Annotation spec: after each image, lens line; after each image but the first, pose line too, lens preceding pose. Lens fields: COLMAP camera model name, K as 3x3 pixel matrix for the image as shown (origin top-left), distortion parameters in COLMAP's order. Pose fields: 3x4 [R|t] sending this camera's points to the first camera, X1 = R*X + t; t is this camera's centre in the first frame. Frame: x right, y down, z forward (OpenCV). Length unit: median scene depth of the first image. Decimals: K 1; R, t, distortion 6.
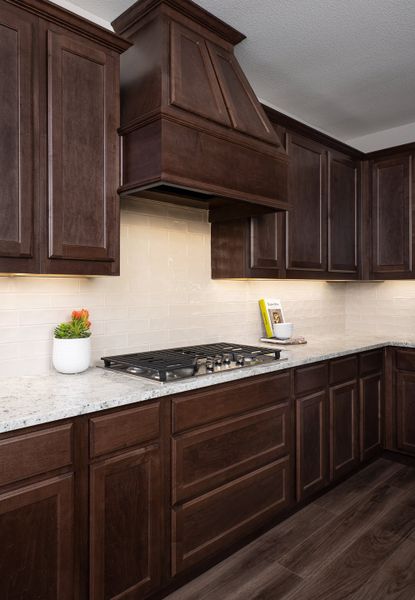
lens RADIAL K [[442.0, 0, 206.4], [0, 442.0, 291.0], [0, 0, 1]] dist [-0.002718, -0.000513]
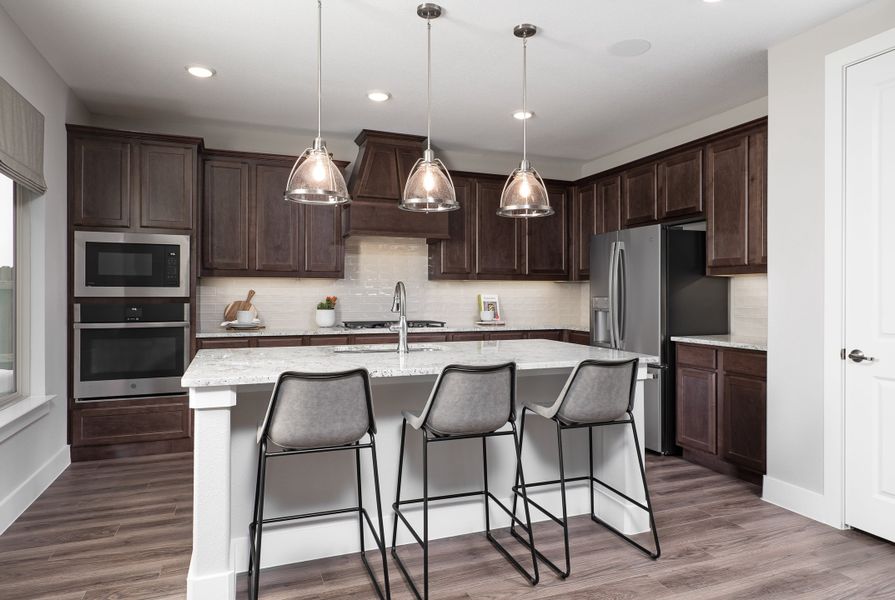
lens RADIAL K [[538.9, 0, 447.5], [0, 538.9, 300.0], [0, 0, 1]] dist [0.000247, -0.000256]
pose [[0.914108, 0.005671, -0.405431, 0.991874], [-0.004801, 0.999983, 0.003162, 0.042363], [0.405442, -0.000944, 0.914120, -0.845504]]
